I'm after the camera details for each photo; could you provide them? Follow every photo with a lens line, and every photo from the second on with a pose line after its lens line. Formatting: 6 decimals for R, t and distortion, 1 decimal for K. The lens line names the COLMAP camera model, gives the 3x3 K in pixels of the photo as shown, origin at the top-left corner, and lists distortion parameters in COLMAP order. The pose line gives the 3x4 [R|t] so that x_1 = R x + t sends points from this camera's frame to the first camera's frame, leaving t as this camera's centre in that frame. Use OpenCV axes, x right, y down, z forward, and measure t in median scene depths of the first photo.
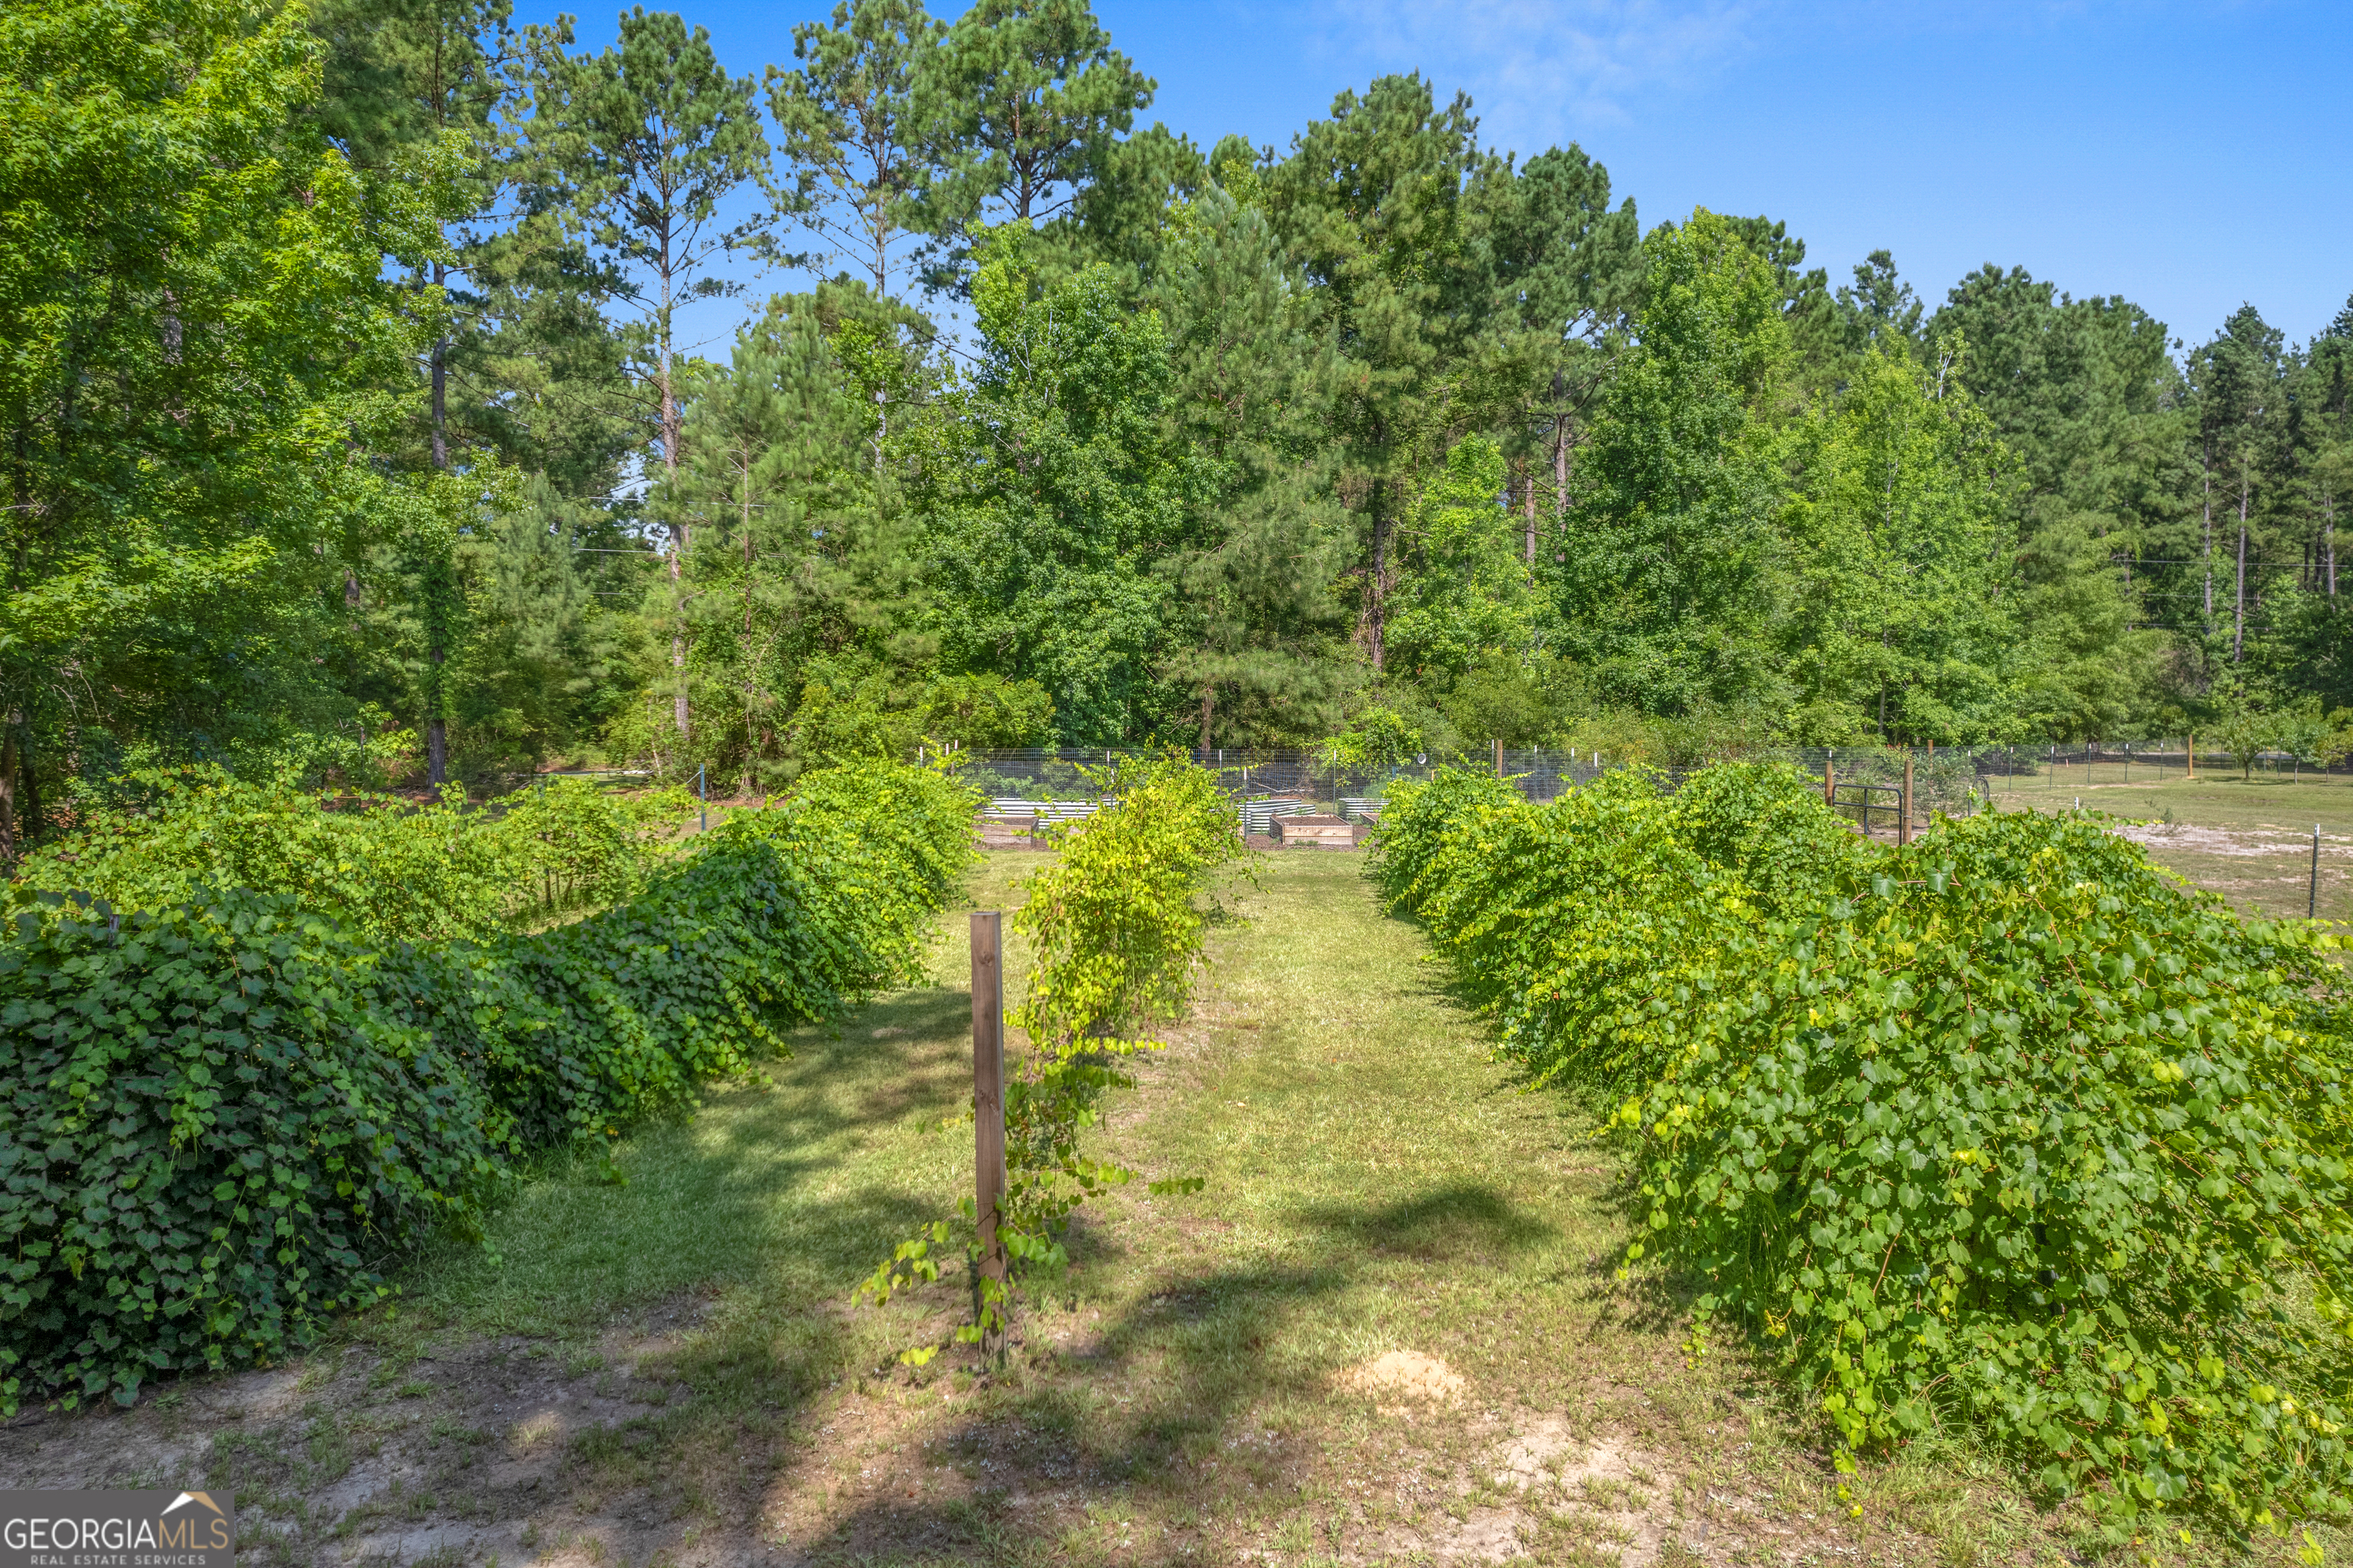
lens RADIAL K [[1487.1, 0, 1178.1], [0, 1487.1, 773.4], [0, 0, 1]] dist [-0.066129, 0.055010]
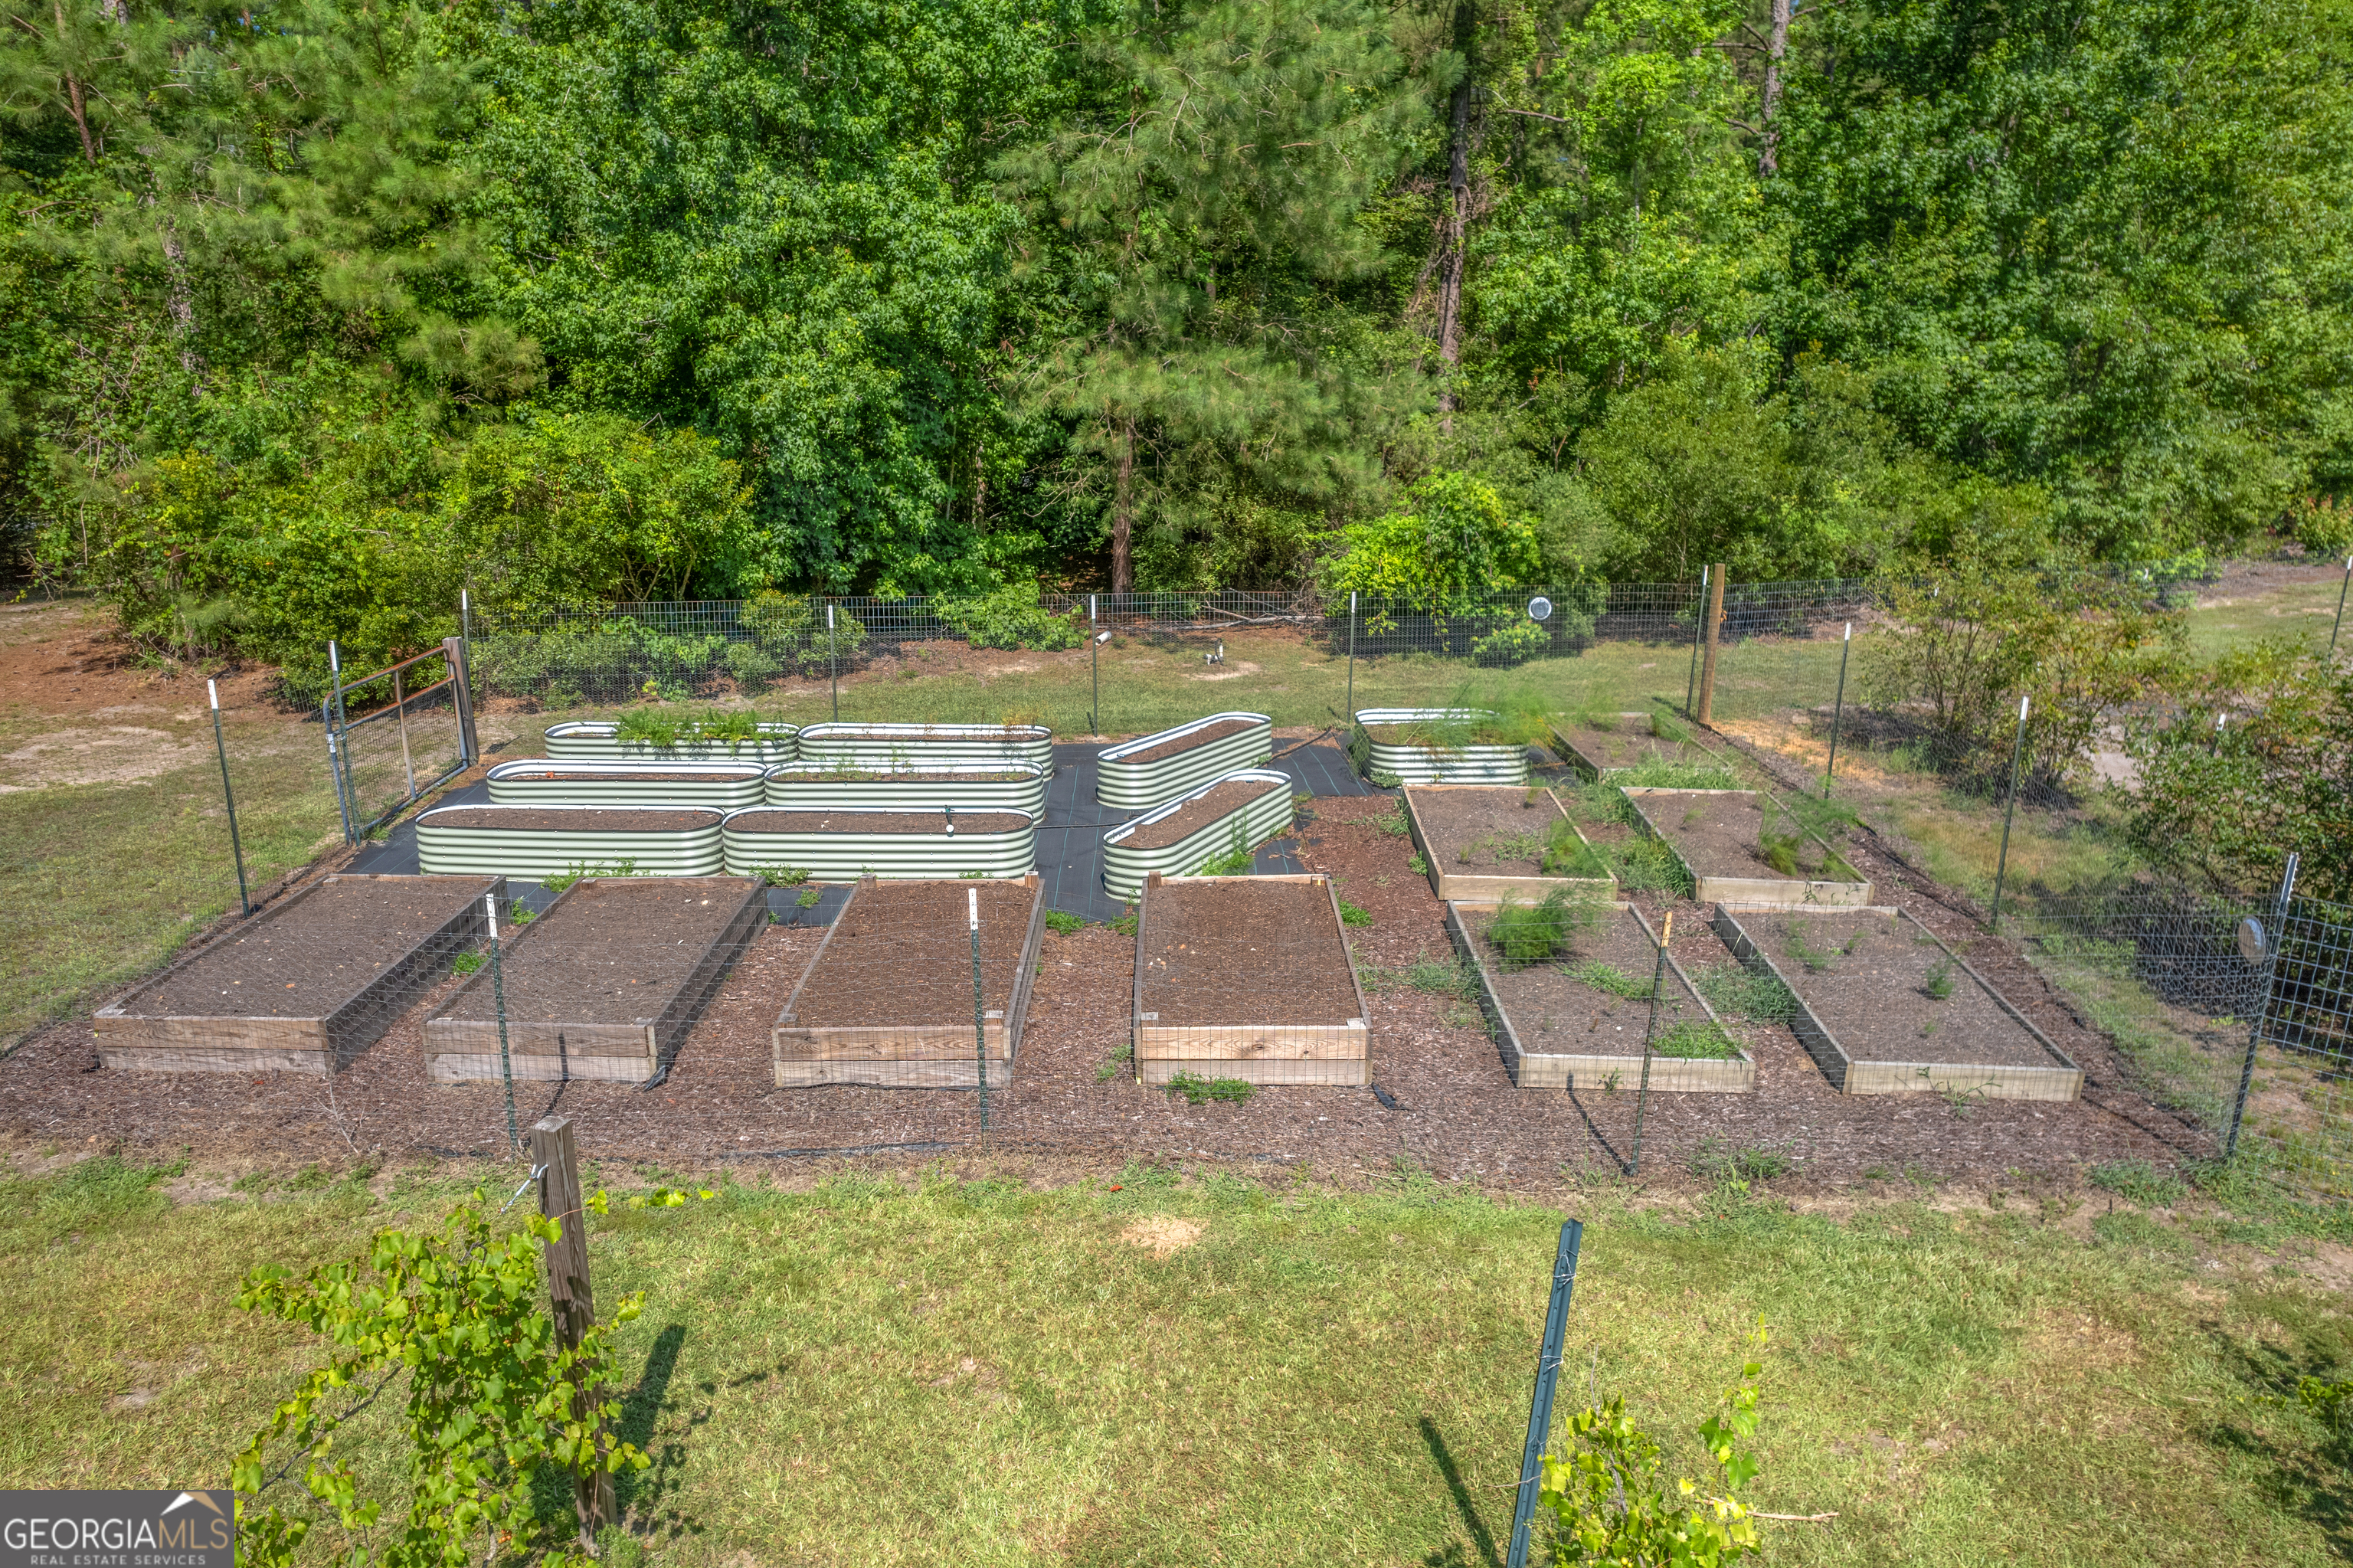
lens RADIAL K [[1487.1, 0, 1174.8], [0, 1487.1, 782.4], [0, 0, 1]] dist [-0.066129, 0.055010]
pose [[0.999294, 0.011953, -0.035619, 0.060505], [-0.003150, 0.971359, 0.237596, -0.059582], [0.037439, -0.237316, 0.970711, 0.490832]]
